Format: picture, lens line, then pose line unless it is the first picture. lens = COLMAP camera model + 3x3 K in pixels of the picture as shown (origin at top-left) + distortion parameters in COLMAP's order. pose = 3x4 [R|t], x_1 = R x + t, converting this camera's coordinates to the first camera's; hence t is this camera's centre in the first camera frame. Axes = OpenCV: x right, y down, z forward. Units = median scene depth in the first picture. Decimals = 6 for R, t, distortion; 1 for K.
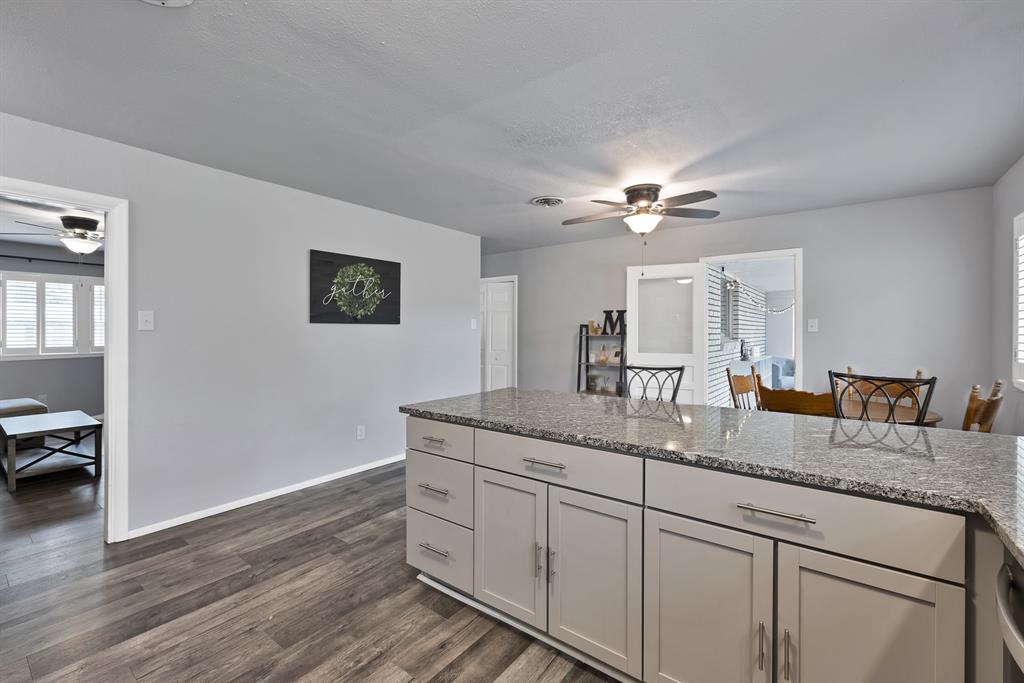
lens RADIAL K [[448.9, 0, 531.4], [0, 448.9, 333.0], [0, 0, 1]] dist [0.000611, 0.000155]
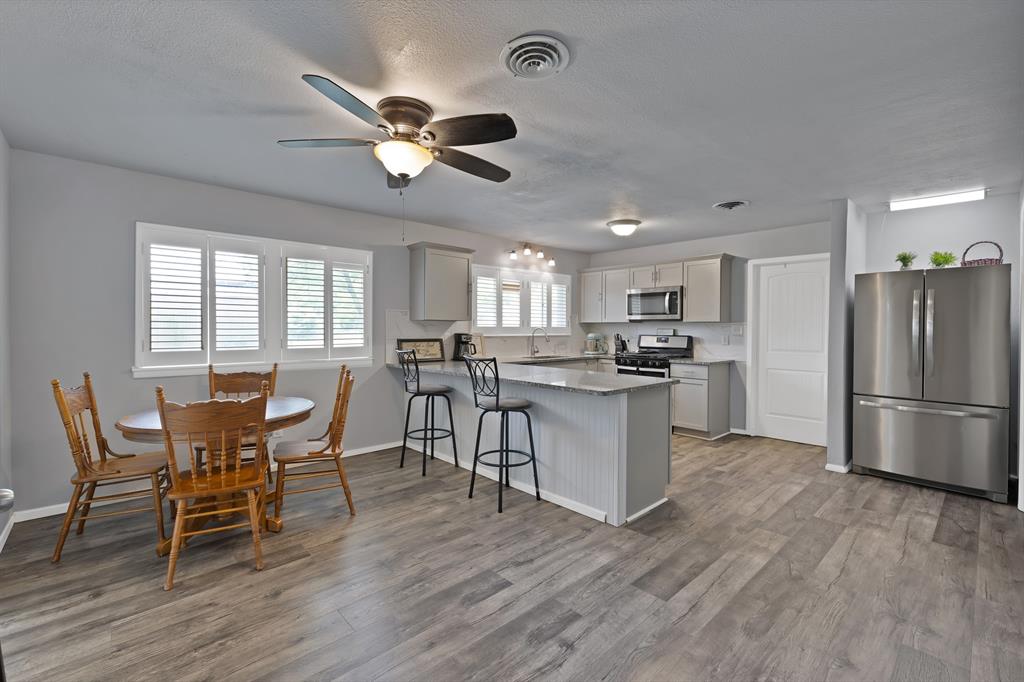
lens RADIAL K [[456.7, 0, 508.6], [0, 456.7, 333.1], [0, 0, 1]] dist [0.000696, 0.000054]
pose [[-0.975852, -0.005664, 0.218358, -0.053047], [-0.003066, 0.999920, 0.012233, -0.001439], [-0.218410, 0.011268, -0.975792, 1.807729]]
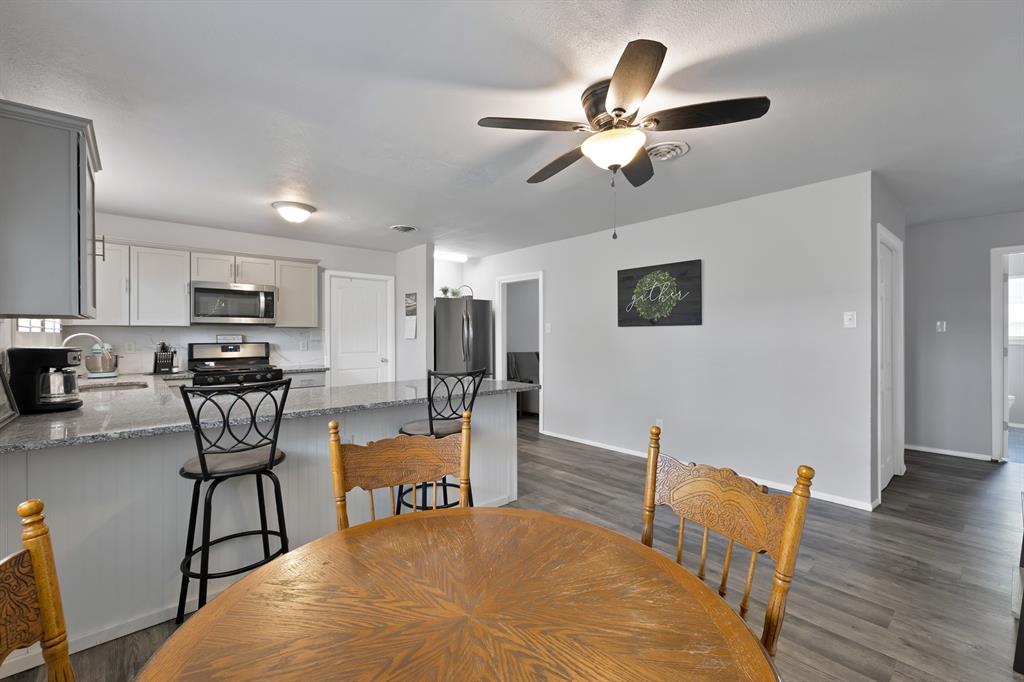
lens RADIAL K [[456.7, 0, 508.6], [0, 456.7, 333.1], [0, 0, 1]] dist [0.000696, 0.000054]
pose [[-0.247009, -0.001502, -0.969012, 0.985928], [-0.000097, 0.999999, -0.001525, -0.001495], [0.969013, -0.000283, -0.247009, 1.142091]]
